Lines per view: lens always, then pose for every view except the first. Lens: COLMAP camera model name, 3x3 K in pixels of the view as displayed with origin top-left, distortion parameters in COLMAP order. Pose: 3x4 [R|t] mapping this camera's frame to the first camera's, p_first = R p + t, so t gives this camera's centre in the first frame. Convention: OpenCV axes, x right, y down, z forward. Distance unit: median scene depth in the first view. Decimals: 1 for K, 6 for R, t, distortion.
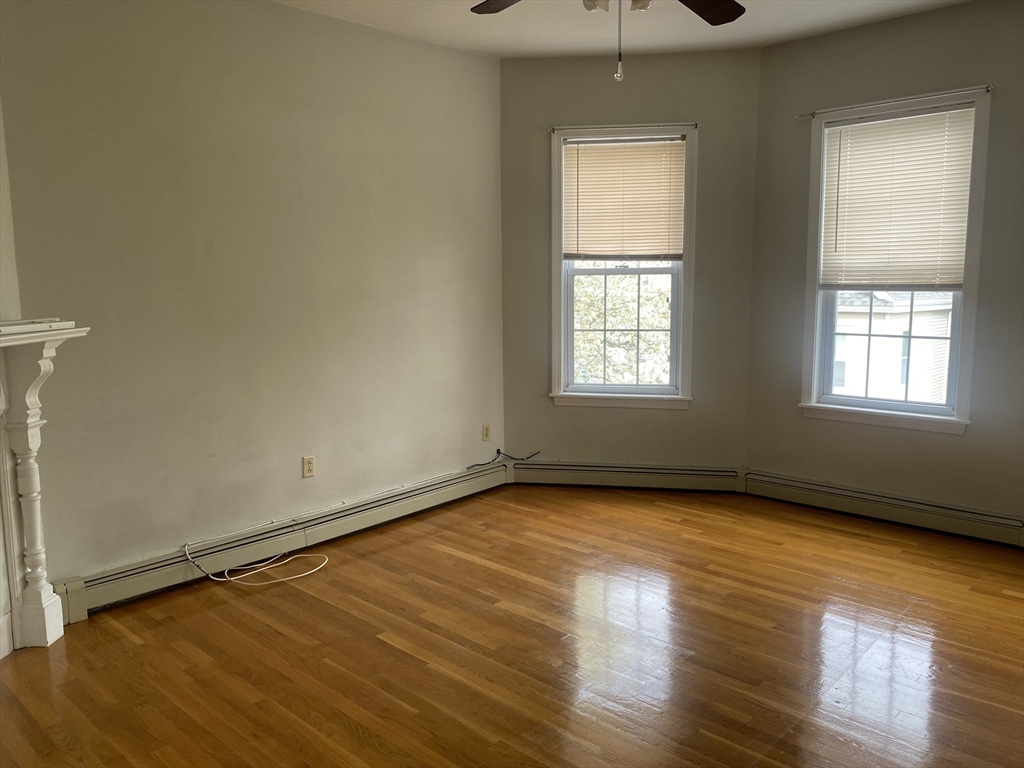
lens RADIAL K [[780.1, 0, 512.0], [0, 780.1, 384.0], [0, 0, 1]] dist [0.001683, 0.003595]
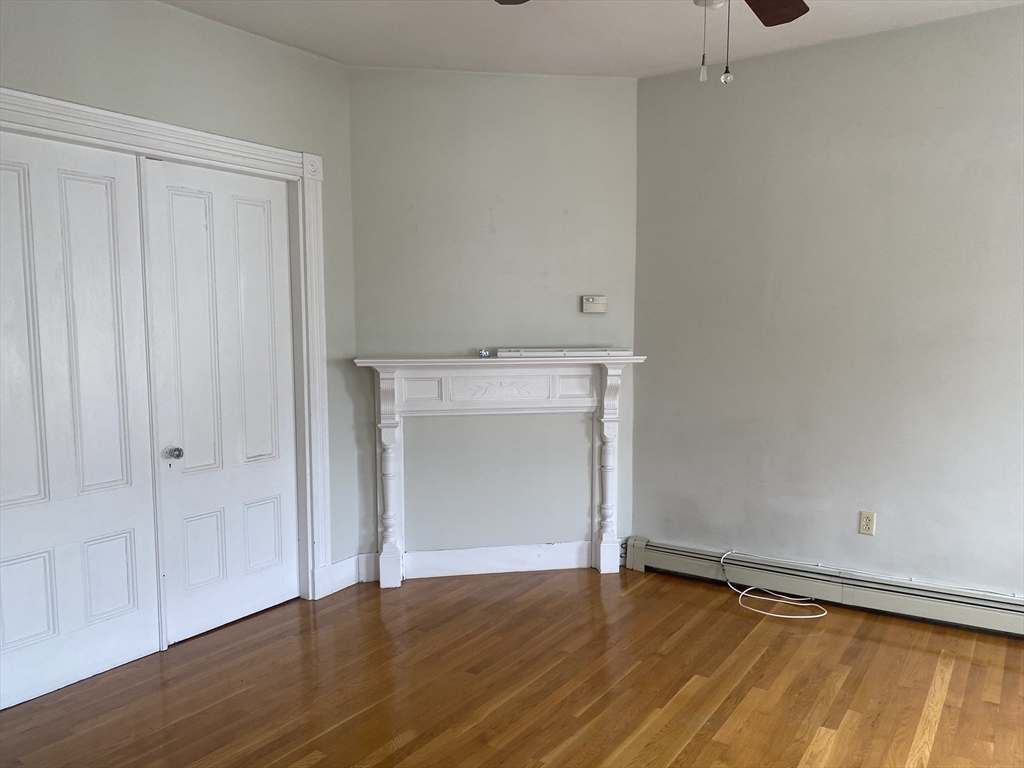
lens RADIAL K [[780.1, 0, 512.0], [0, 780.1, 384.0], [0, 0, 1]] dist [0.001683, 0.003595]
pose [[0.156943, 0.099117, -0.982621, 0.645770], [-0.127292, 0.988682, 0.079398, -0.087860], [0.979370, 0.112619, 0.167783, 0.475819]]
